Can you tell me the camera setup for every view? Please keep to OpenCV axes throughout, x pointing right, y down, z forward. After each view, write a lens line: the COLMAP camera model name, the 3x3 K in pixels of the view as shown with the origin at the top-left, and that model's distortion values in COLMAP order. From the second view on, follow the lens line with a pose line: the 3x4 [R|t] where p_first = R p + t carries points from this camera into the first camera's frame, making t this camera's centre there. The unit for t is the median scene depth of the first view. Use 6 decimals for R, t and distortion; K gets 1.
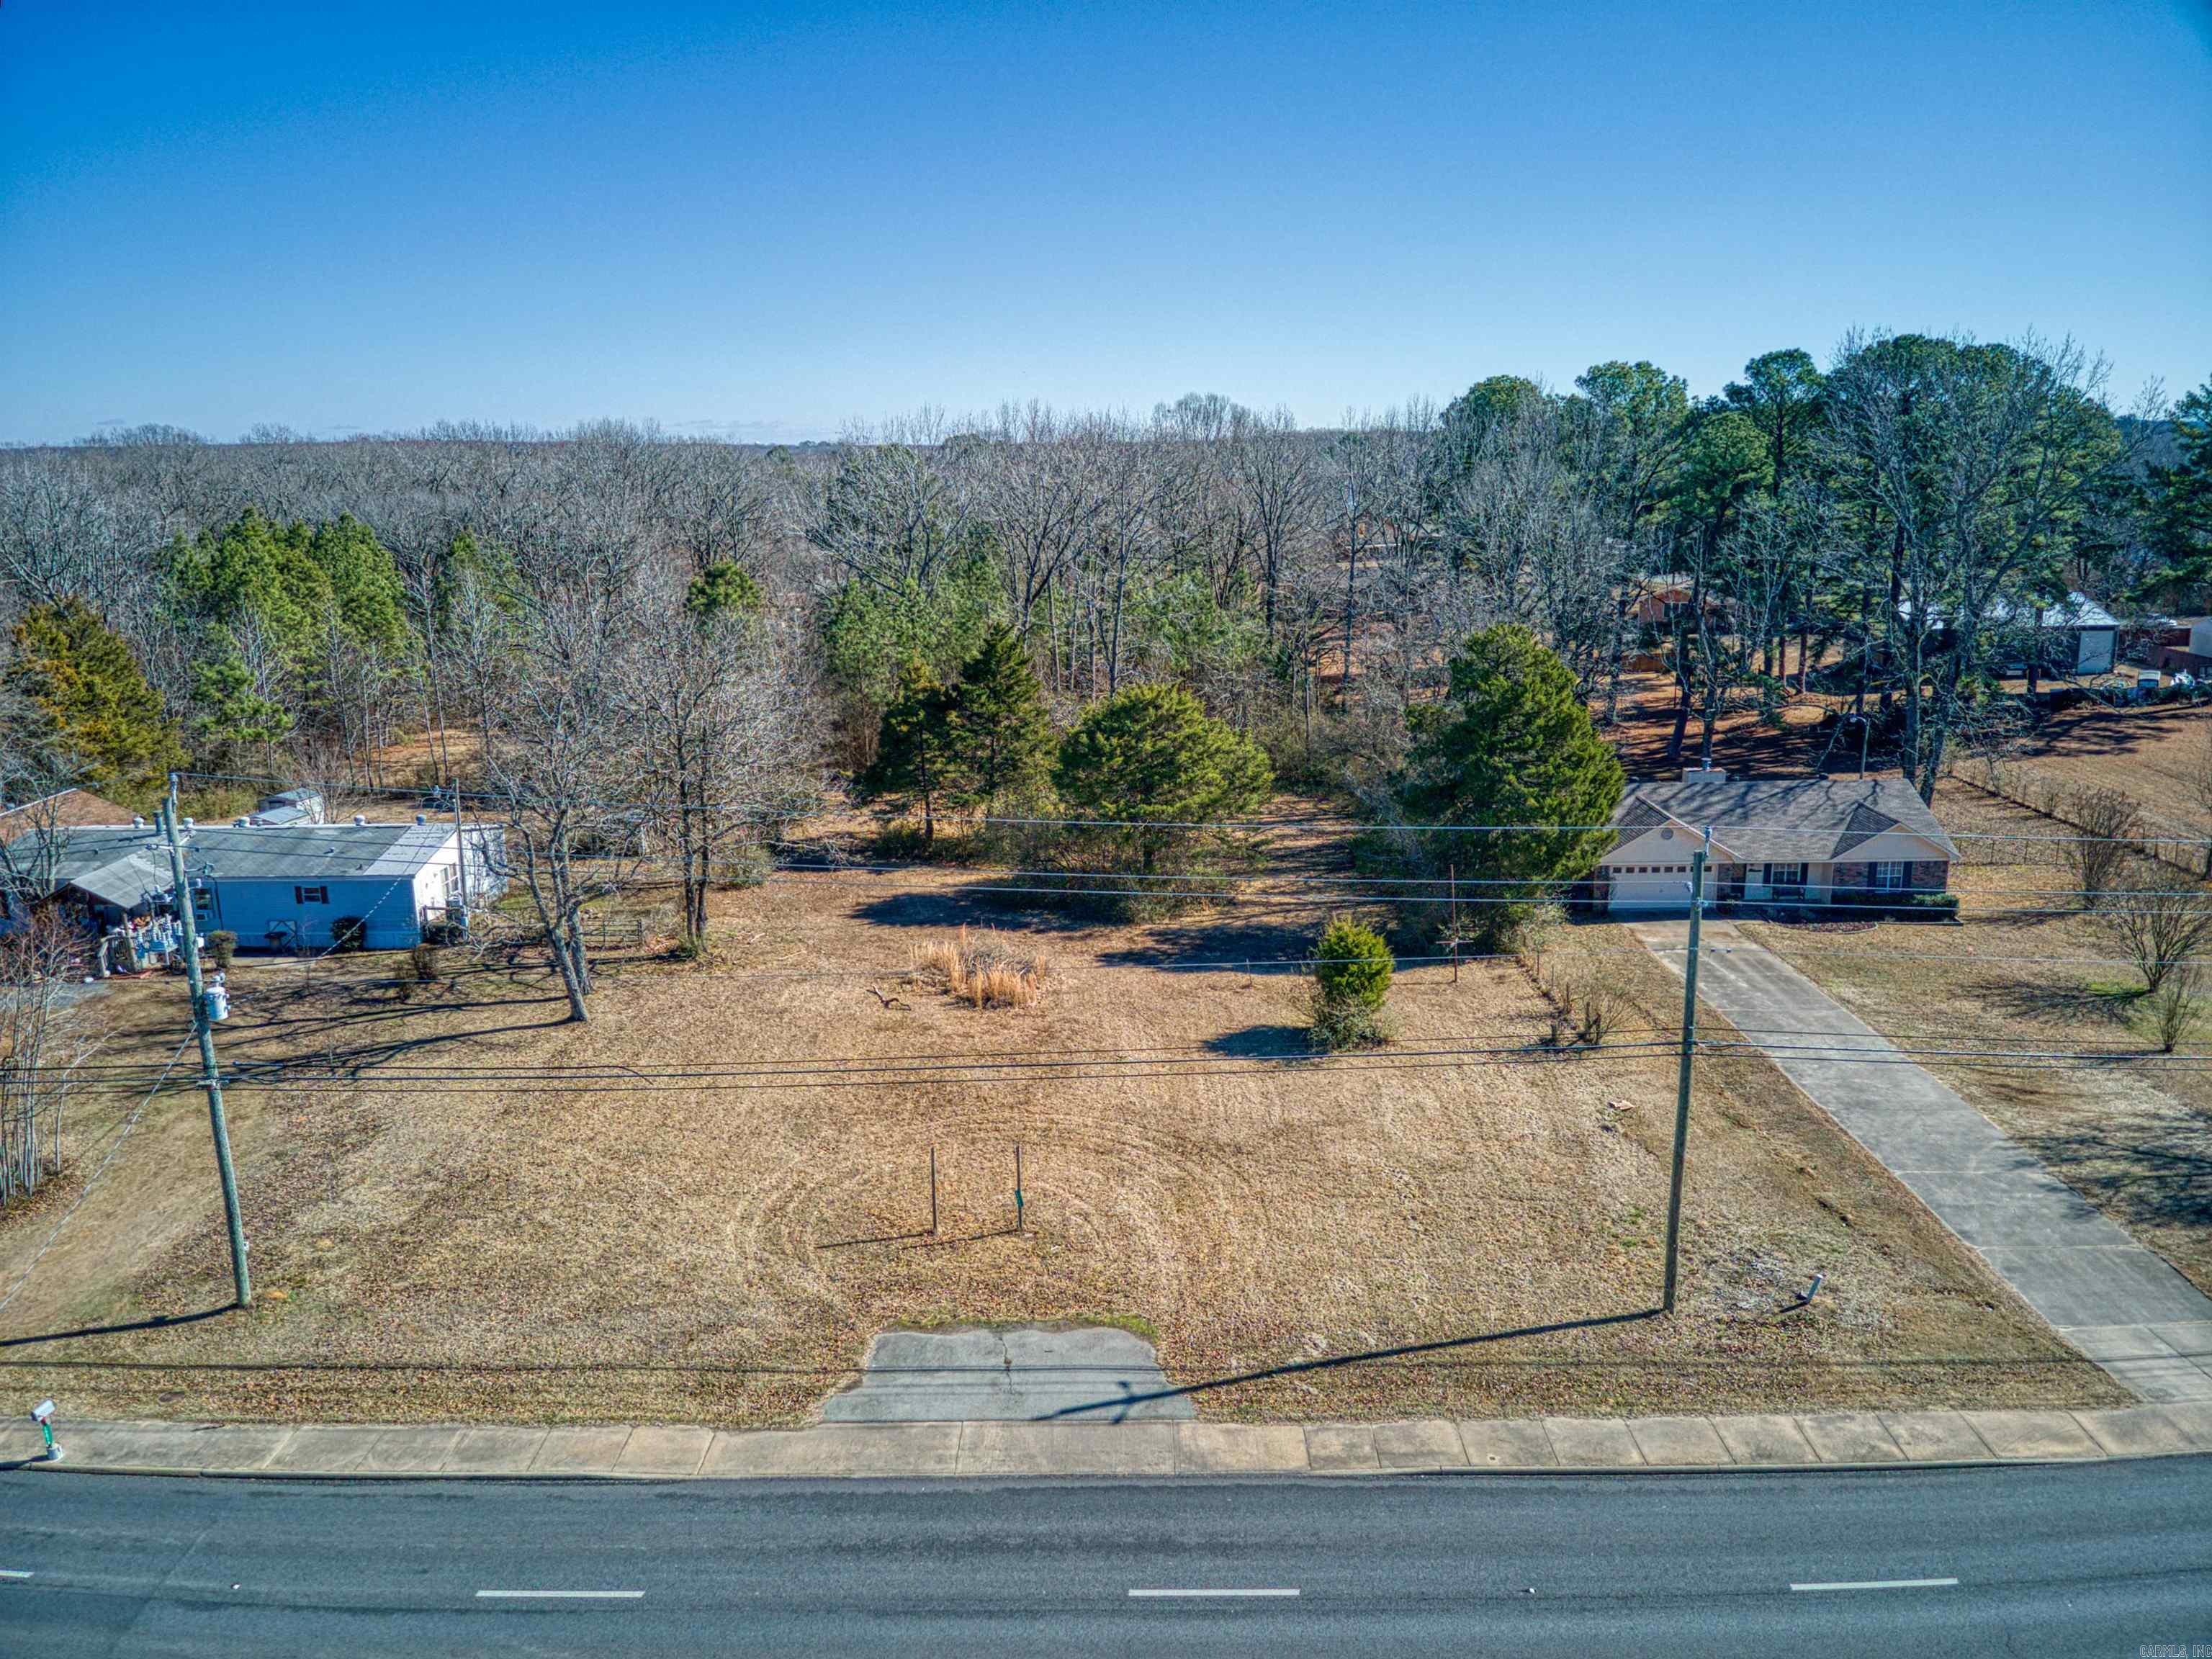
lens RADIAL K [[1566.5, 0, 1096.4], [0, 1566.5, 804.3], [0, 0, 1]] dist [0.093843, -0.168252]
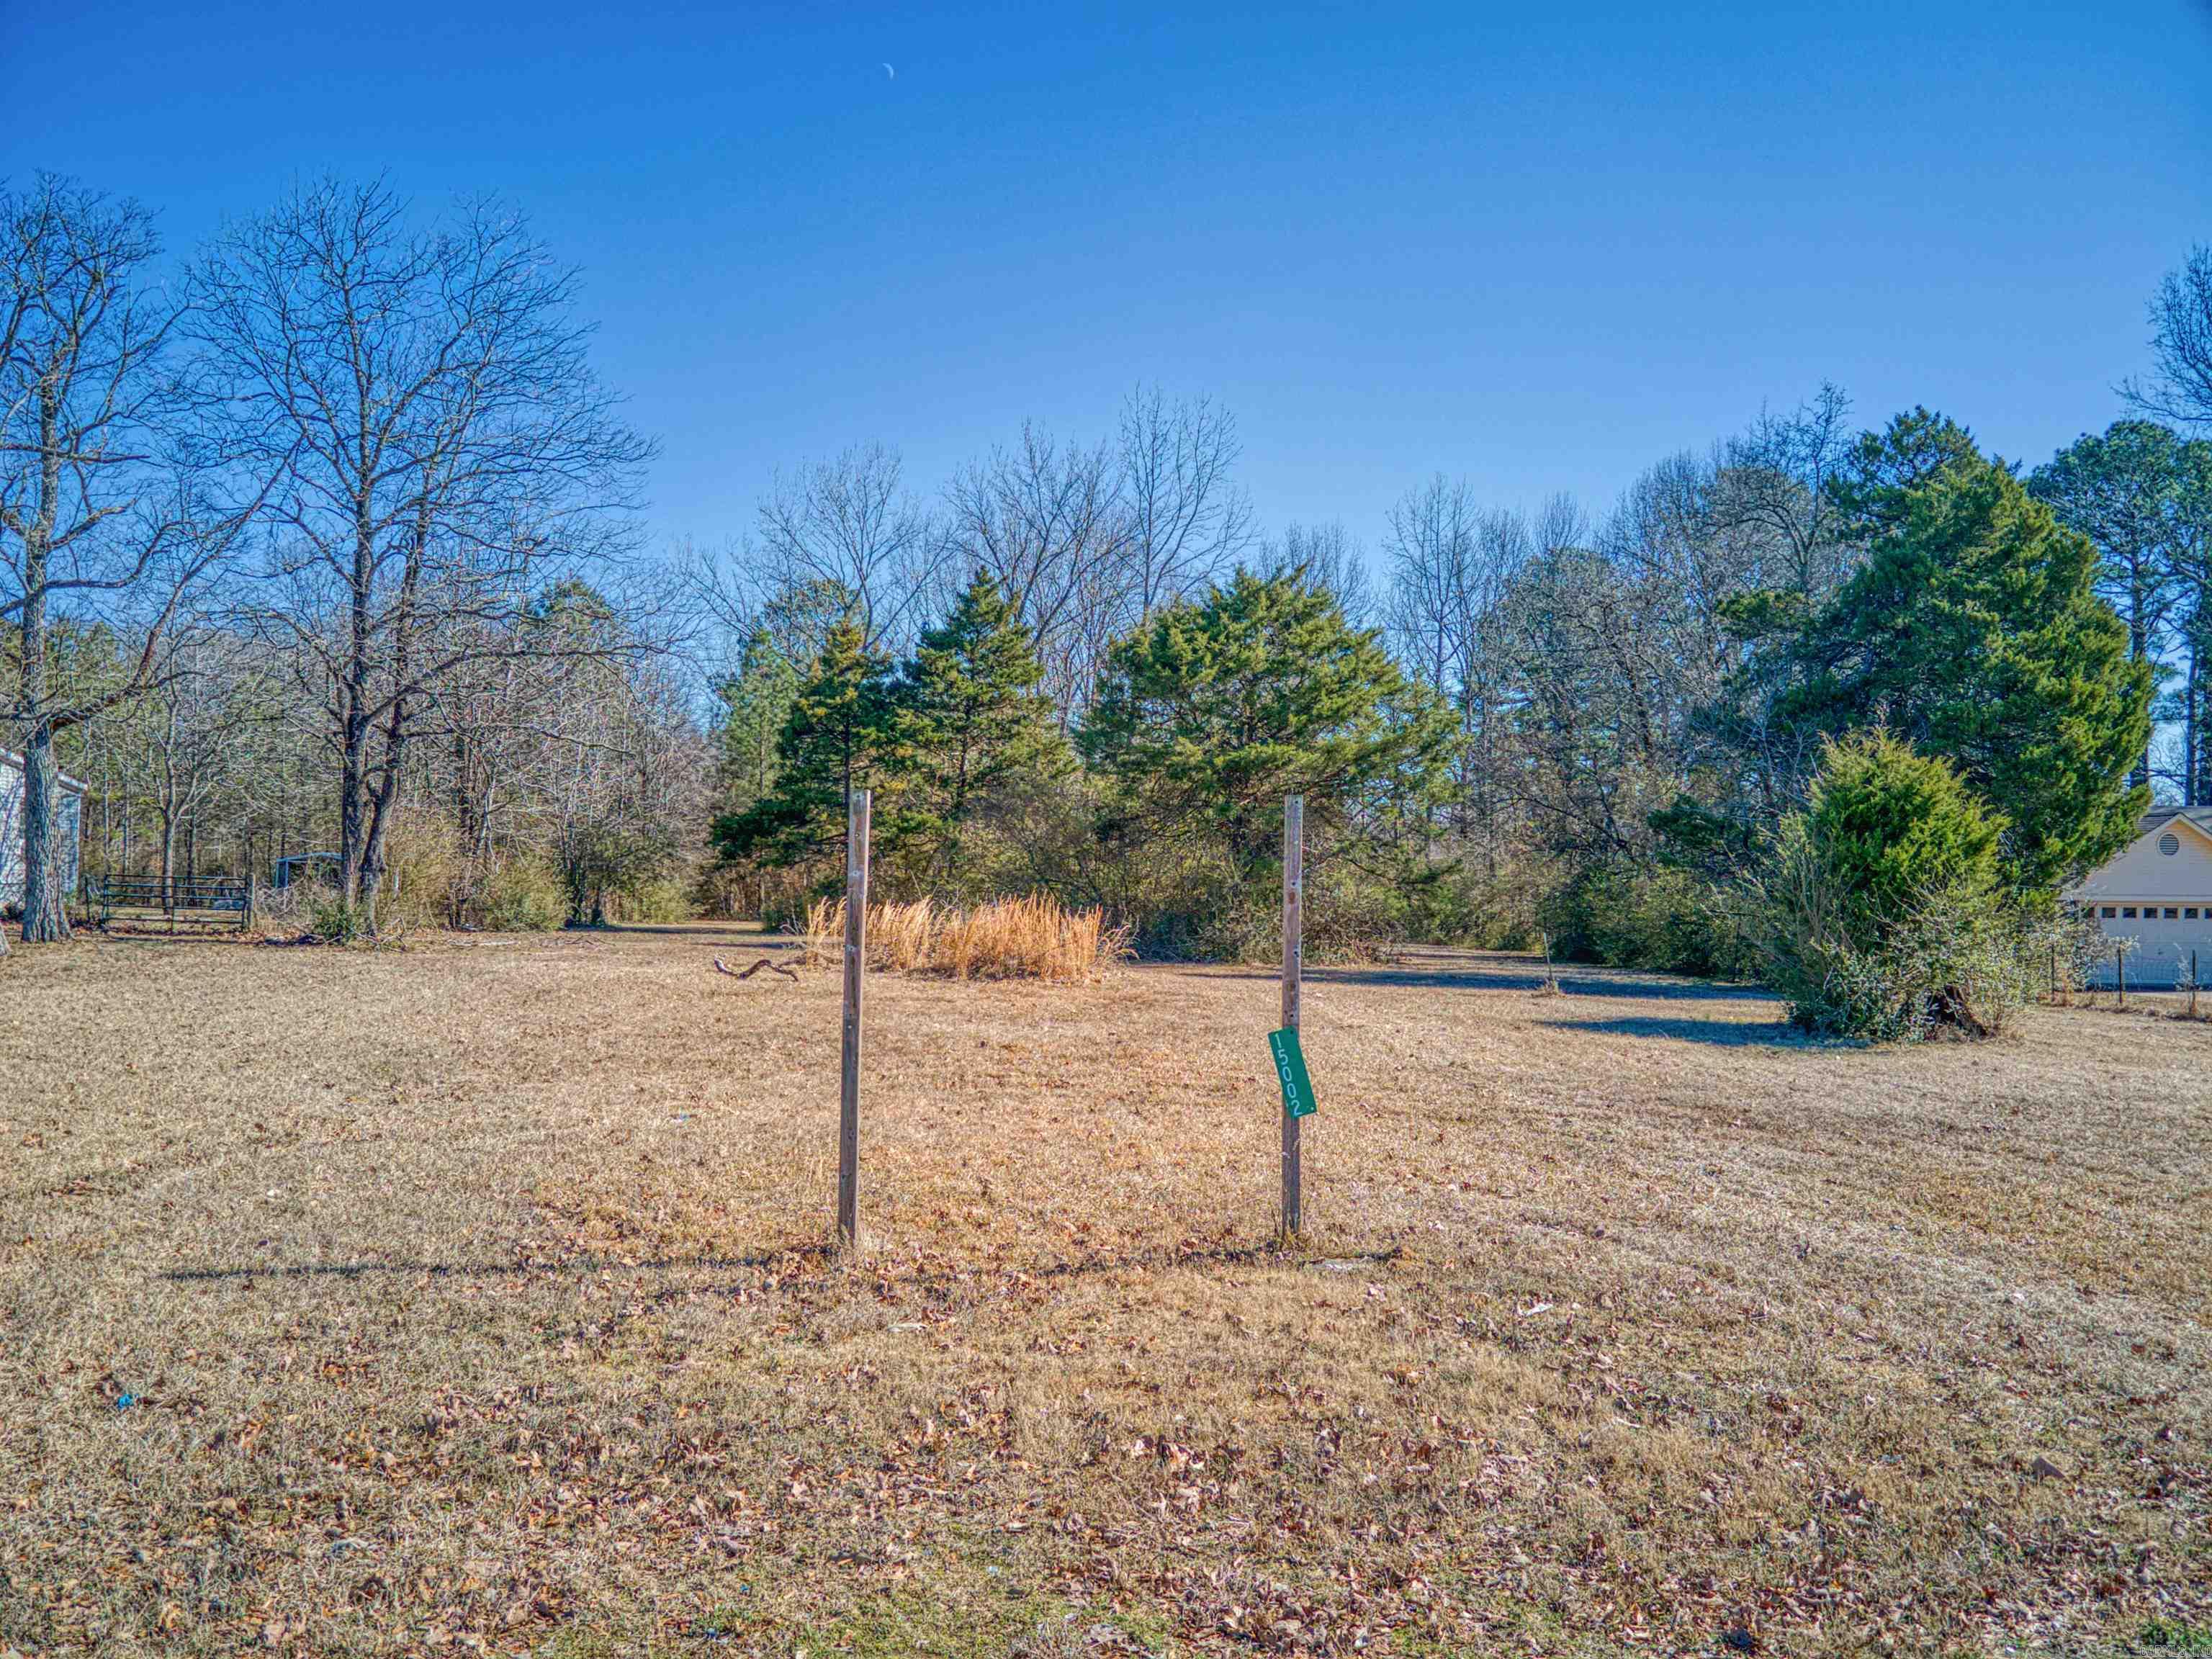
lens RADIAL K [[1581.0, 0, 1098.5], [0, 1581.0, 816.0], [0, 0, 1]] dist [0.089874, -0.188080]
pose [[0.998309, 0.036471, 0.045272, -0.091993], [-0.024451, 0.969922, -0.242184, 0.297596], [-0.052743, 0.240668, 0.969173, 0.898272]]
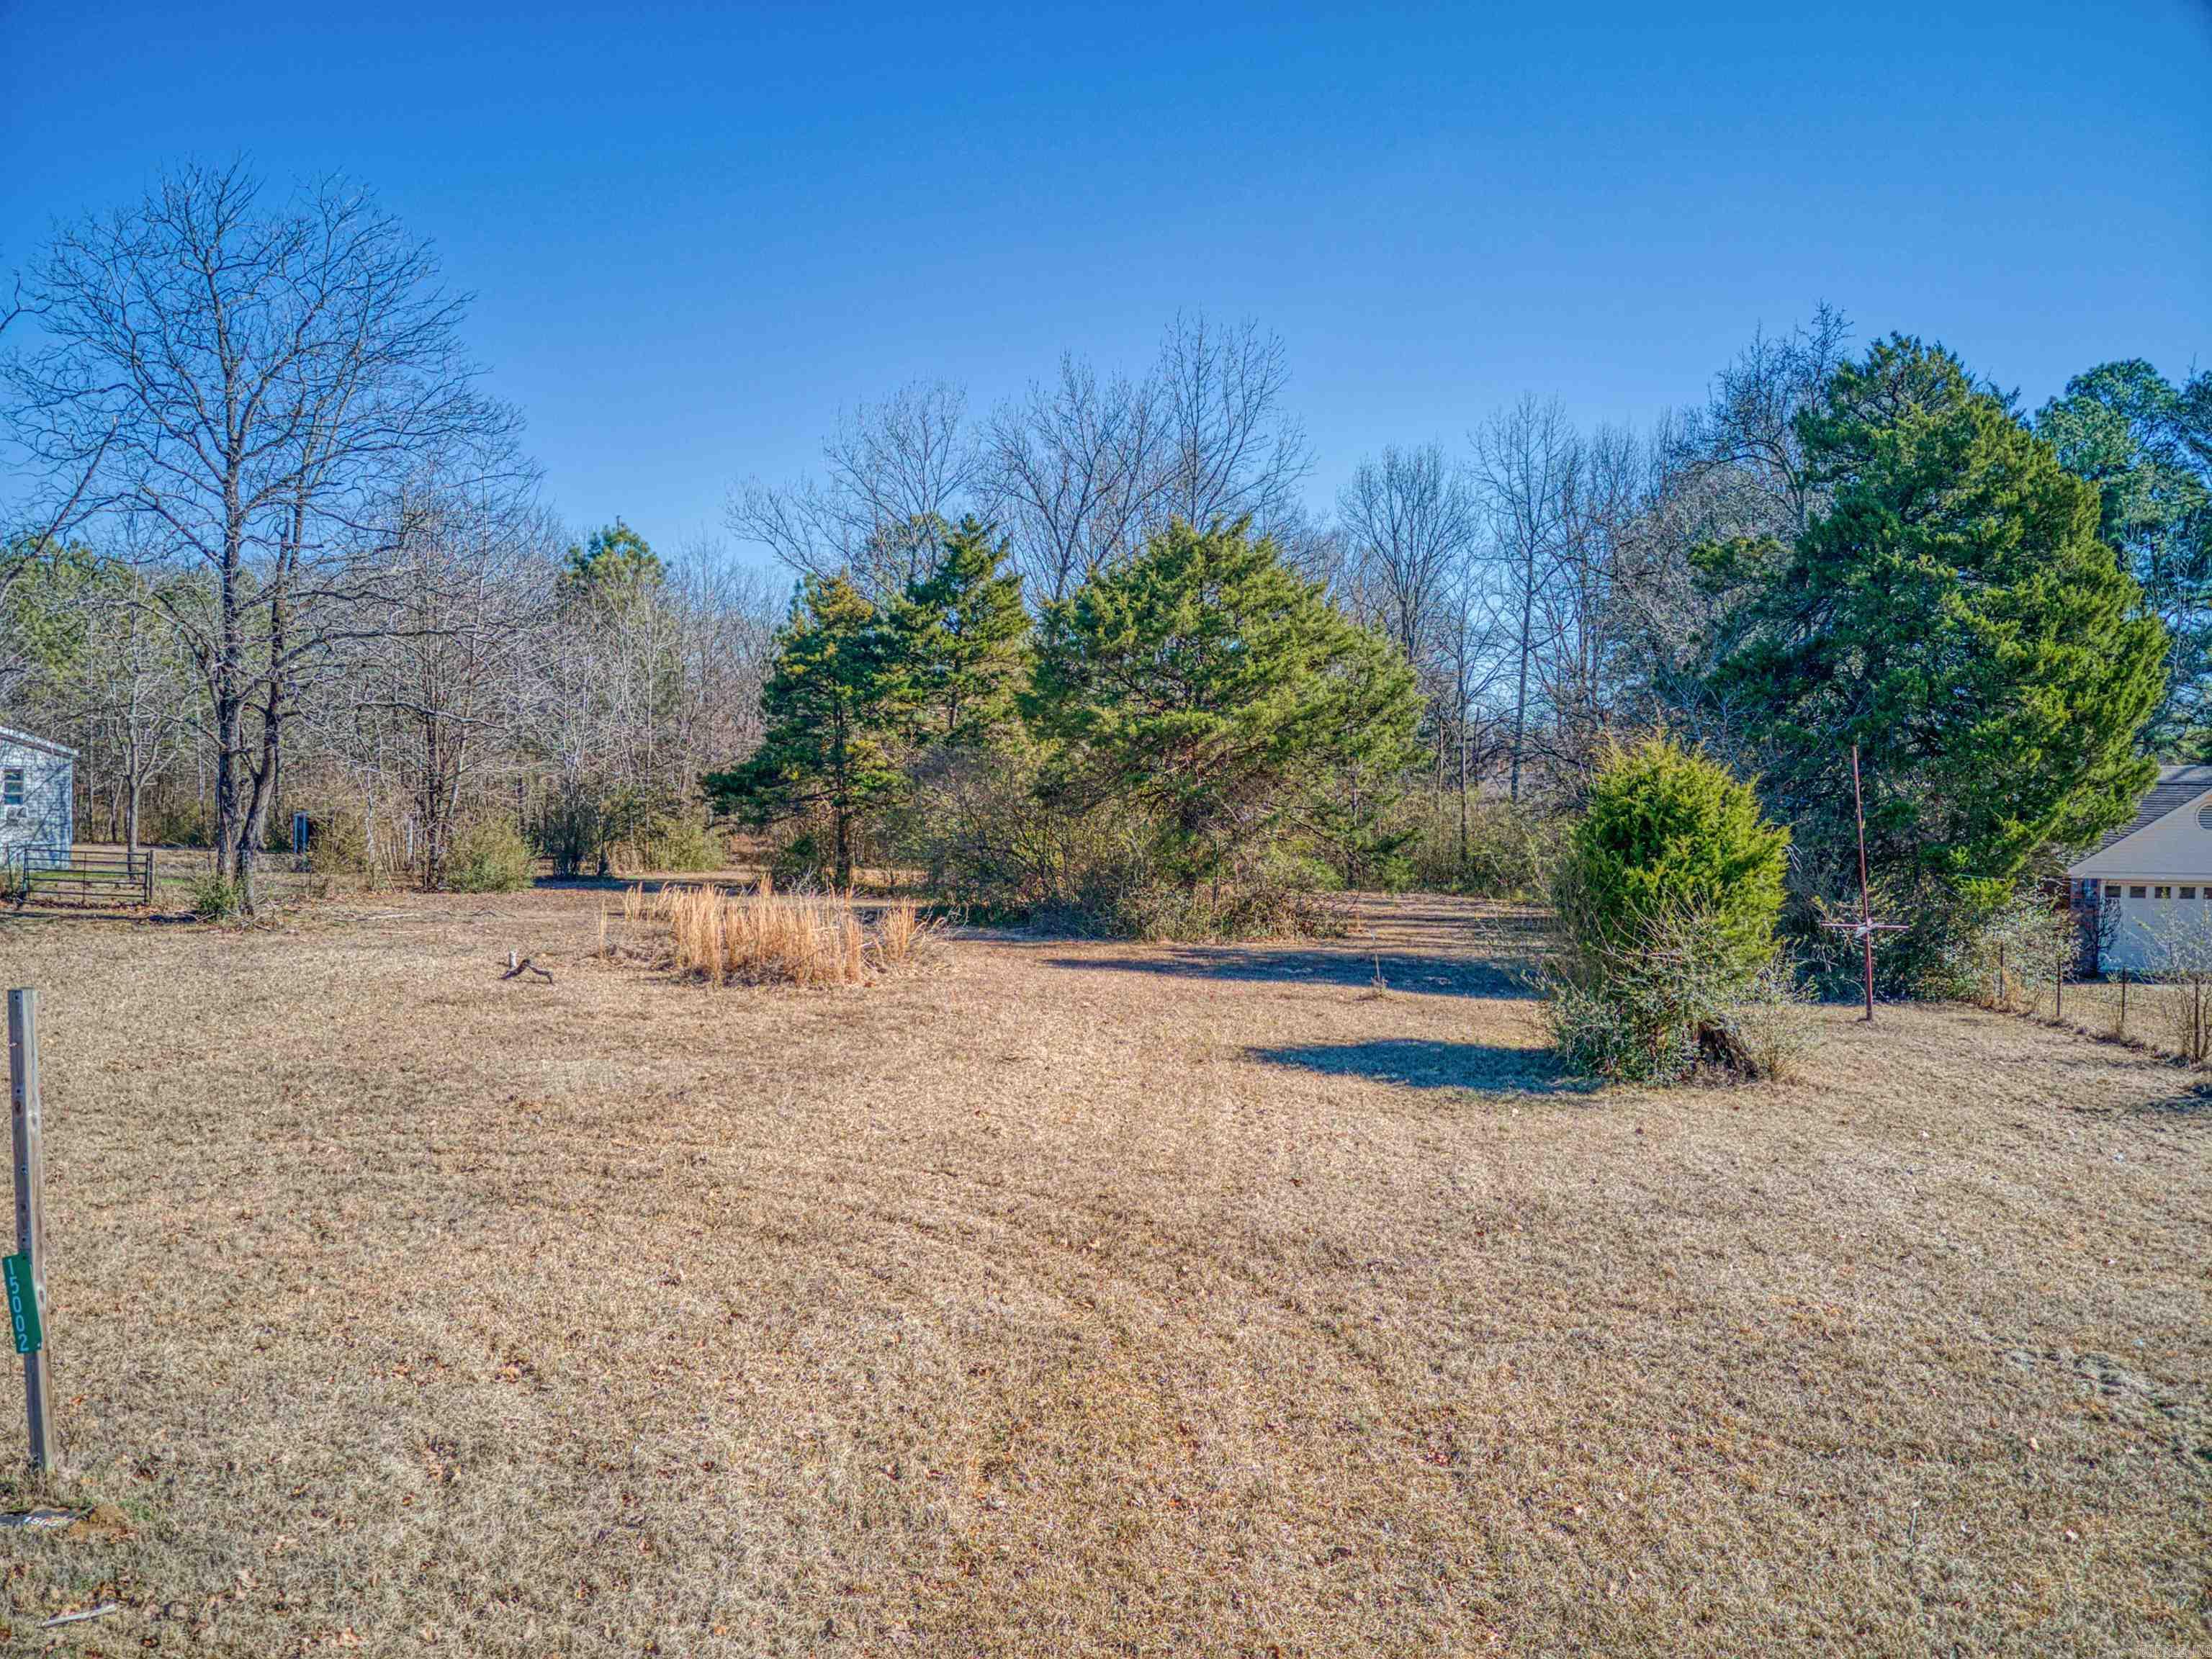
lens RADIAL K [[1580.0, 0, 1106.0], [0, 1580.0, 829.5], [0, 0, 1]] dist [0.093499, -0.183874]
pose [[0.996784, 0.038556, -0.070251, 0.086628], [-0.050556, 0.982734, -0.177981, 0.249717], [0.062176, 0.180960, 0.981523, 0.924045]]
